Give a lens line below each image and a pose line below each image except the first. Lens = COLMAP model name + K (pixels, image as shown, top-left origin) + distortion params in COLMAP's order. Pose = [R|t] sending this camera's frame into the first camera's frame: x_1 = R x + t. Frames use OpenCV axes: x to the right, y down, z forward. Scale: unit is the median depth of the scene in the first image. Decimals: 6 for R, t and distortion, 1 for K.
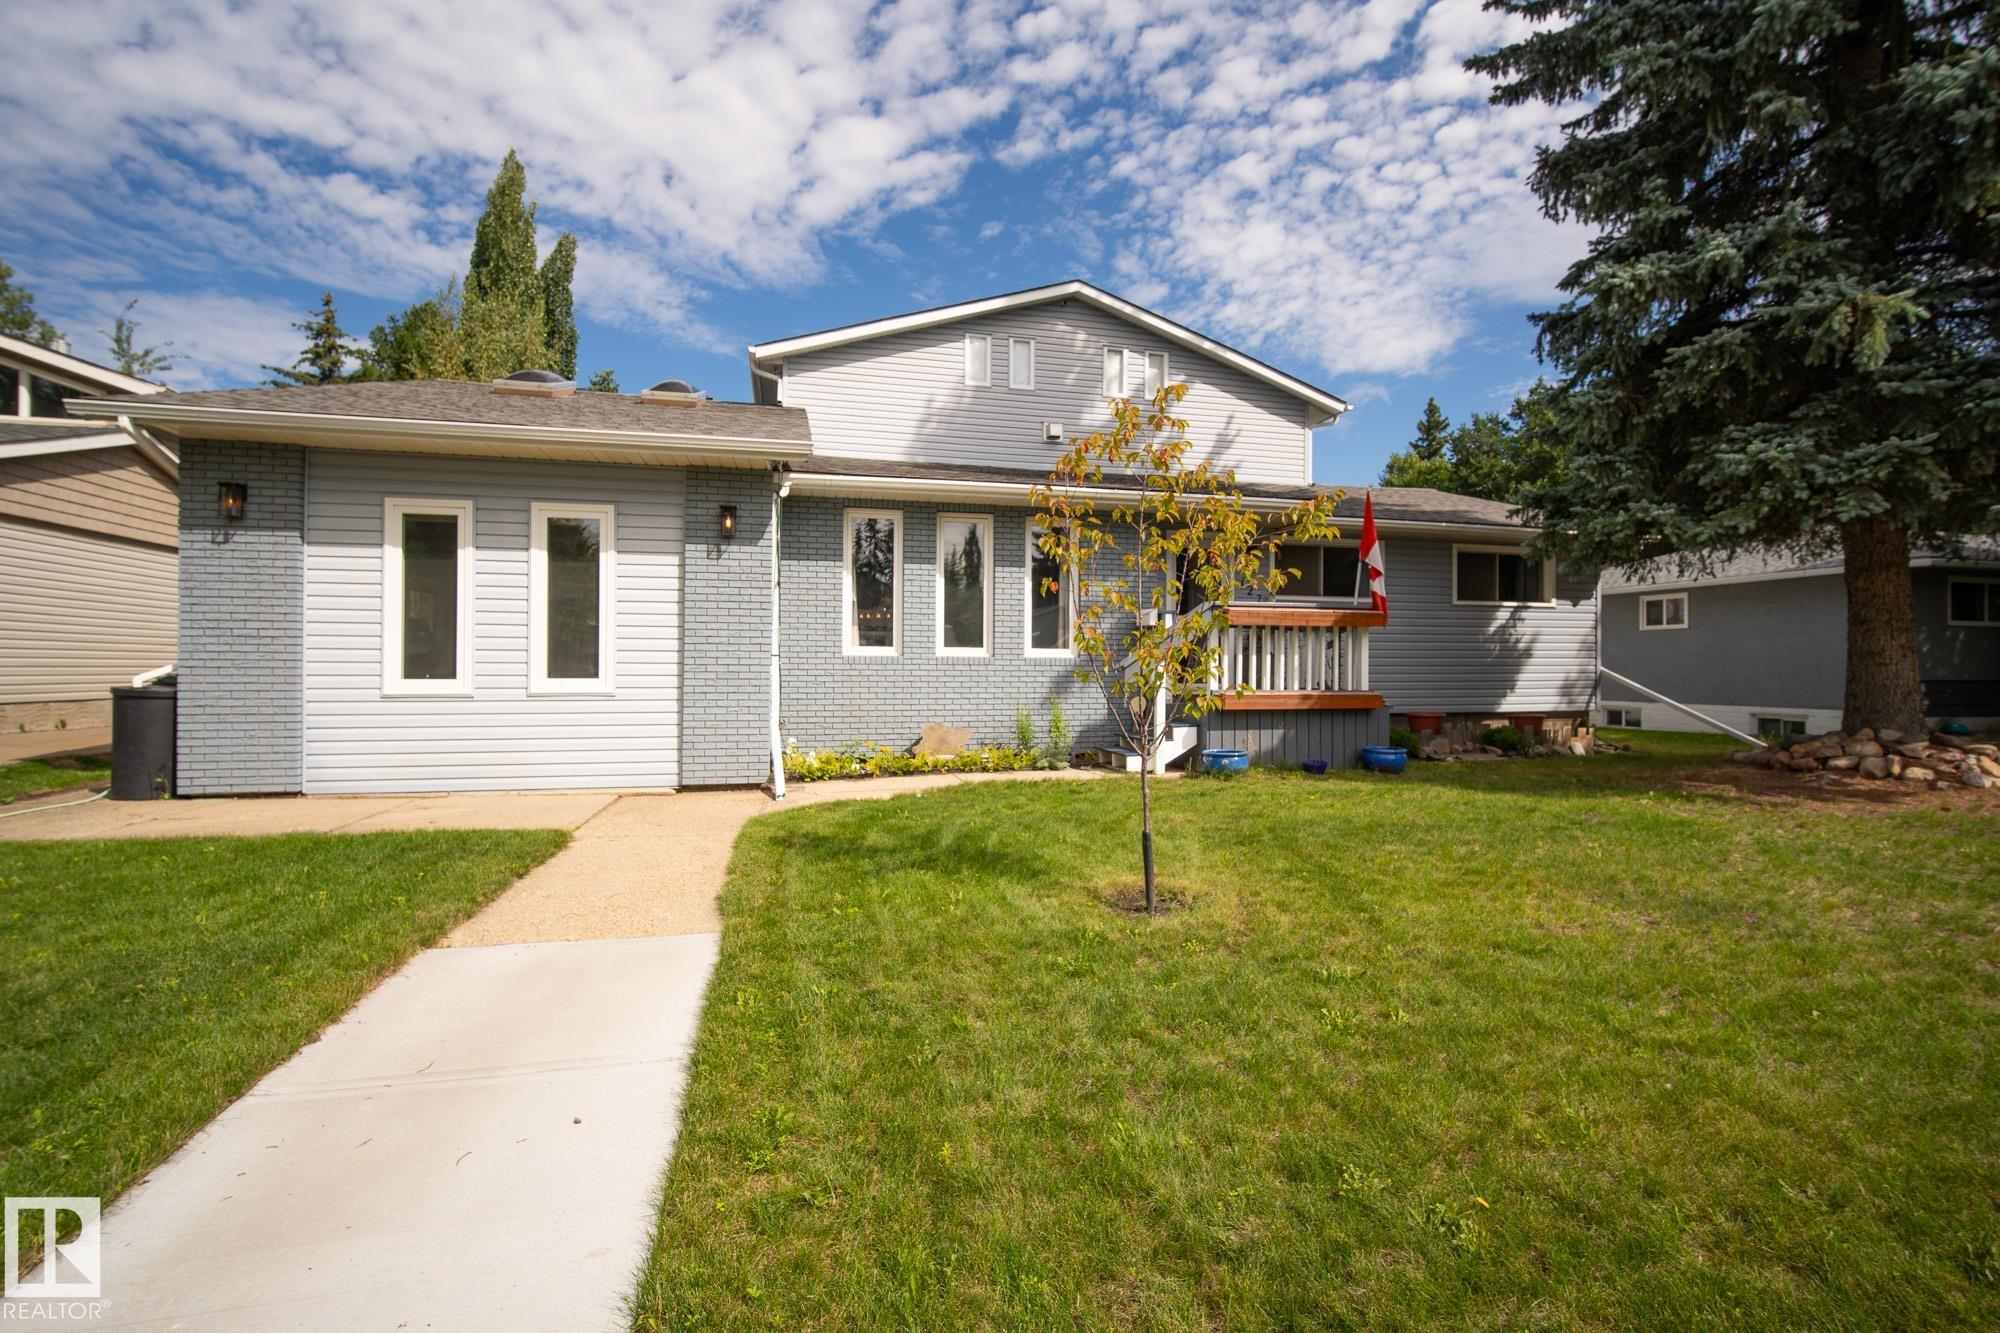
lens RADIAL K [[847.1, 0, 1000.0], [0, 847.1, 666.5], [0, 0, 1]] dist [-0.025123, 0.005794]
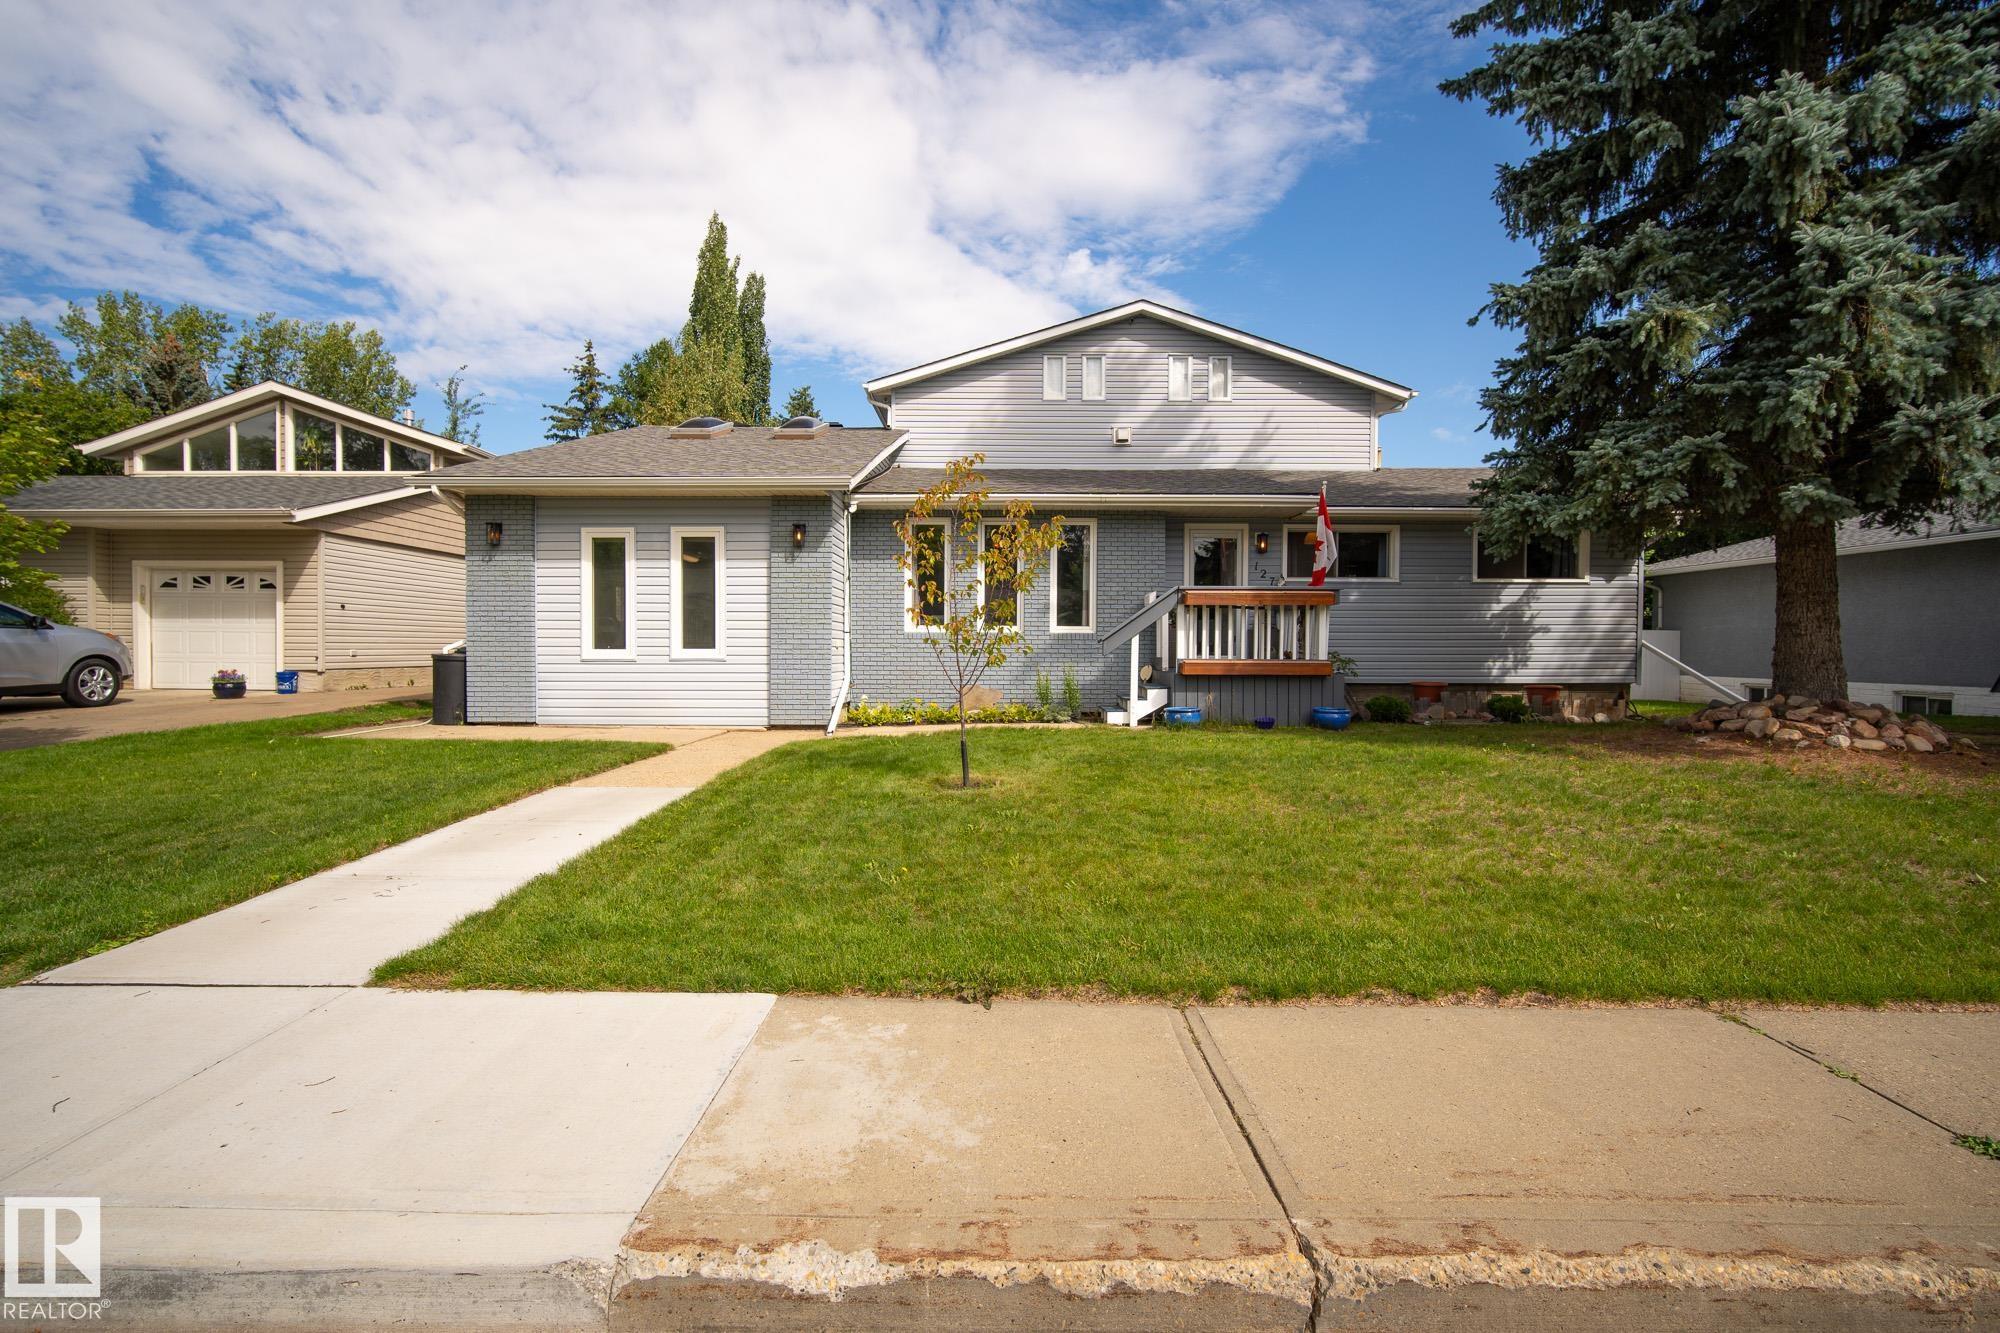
lens RADIAL K [[834.2, 0, 1000.0], [0, 834.2, 666.5], [0, 0, 1]] dist [-0.020309, 0.000173]
pose [[0.972503, 0.003877, -0.232860, 0.302564], [0.001561, 0.999730, 0.023165, 0.011686], [0.232887, -0.022892, 0.972234, -0.243473]]
